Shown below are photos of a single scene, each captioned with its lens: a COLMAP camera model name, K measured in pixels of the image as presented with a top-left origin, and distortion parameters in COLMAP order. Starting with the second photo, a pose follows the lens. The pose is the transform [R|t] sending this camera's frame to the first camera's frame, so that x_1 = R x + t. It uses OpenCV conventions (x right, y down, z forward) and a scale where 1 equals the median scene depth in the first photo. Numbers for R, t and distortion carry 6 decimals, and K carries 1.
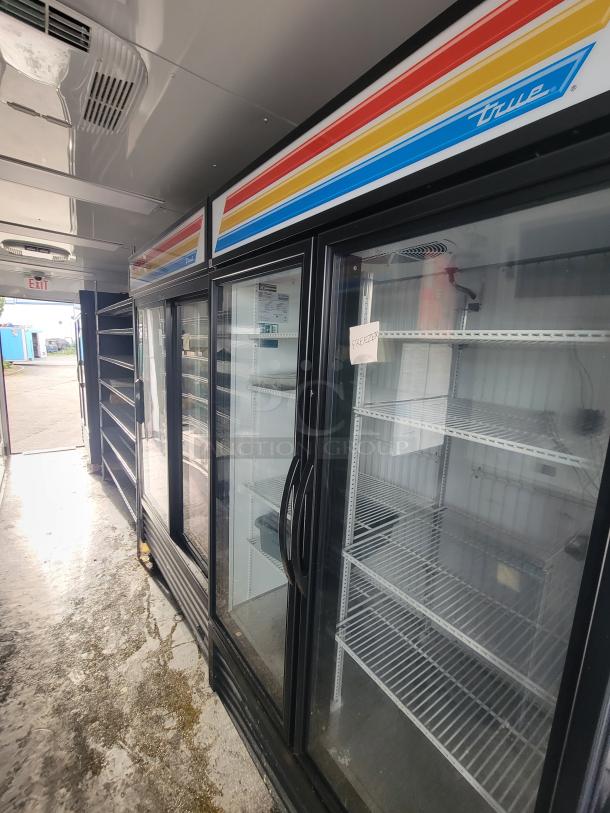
lens RADIAL K [[353.1, 0, 293.8], [0, 353.1, 405.9], [0, 0, 1]] dist [-0.004319, -0.000953]
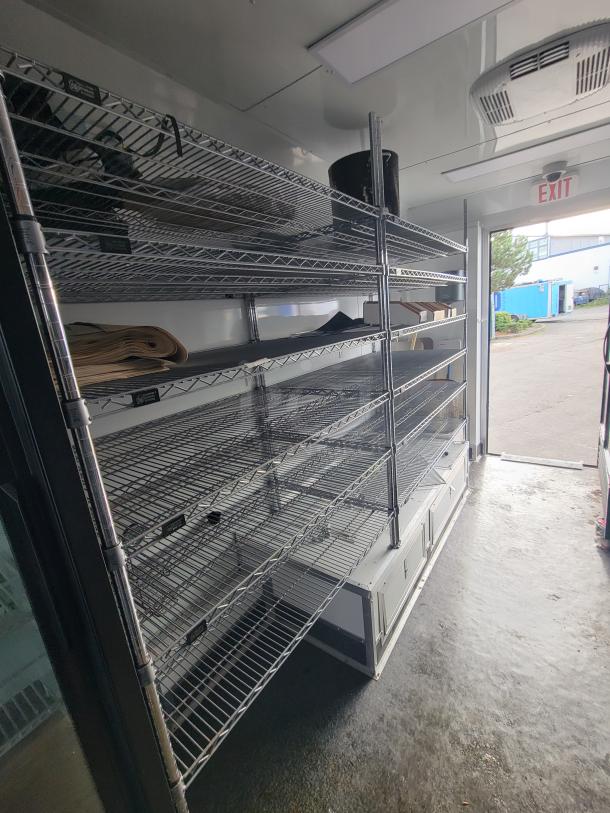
lens RADIAL K [[353.1, 0, 293.8], [0, 353.1, 405.9], [0, 0, 1]] dist [-0.004319, -0.000953]
pose [[0.296474, 0.150246, -0.943149, -0.611117], [-0.033456, 0.988576, 0.146965, -0.152124], [0.954455, -0.012017, 0.298113, 1.002205]]
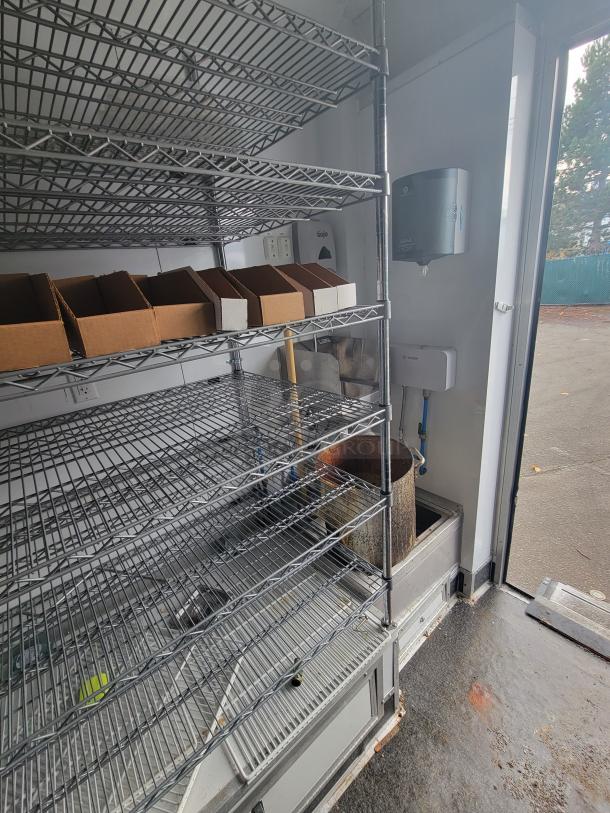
lens RADIAL K [[374.0, 0, 305.9], [0, 374.0, 410.6], [0, 0, 1]] dist [-0.001530, -0.000110]
pose [[0.040201, 0.303902, -0.951855, -1.301136], [-0.046007, 0.952178, 0.302062, -0.349448], [0.998132, 0.031648, 0.052260, 1.996948]]
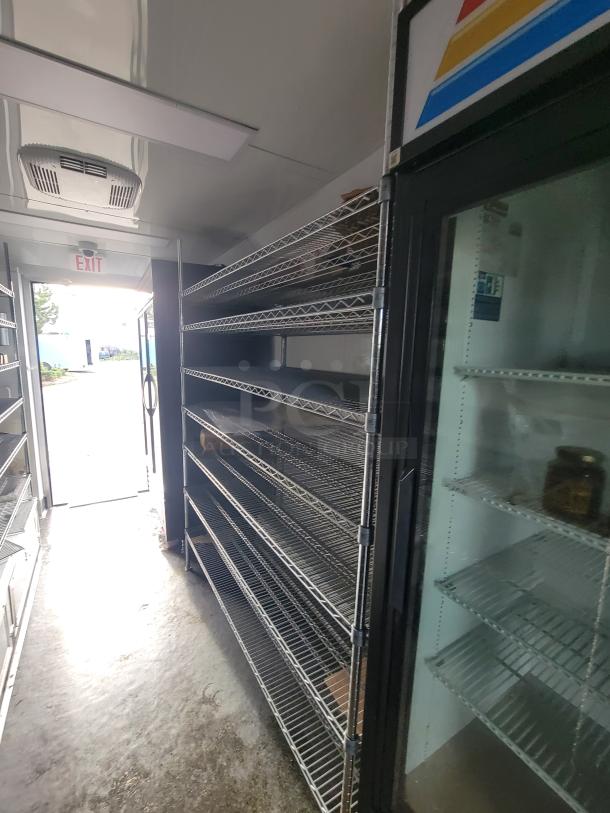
lens RADIAL K [[354.0, 0, 295.9], [0, 354.0, 406.8], [0, 0, 1]] dist [-0.005551, 0.000325]
pose [[0.994619, -0.003365, -0.103546, -0.623865], [0.002970, 0.999988, -0.003970, -0.152565], [0.103558, 0.003641, 0.994617, 0.881740]]
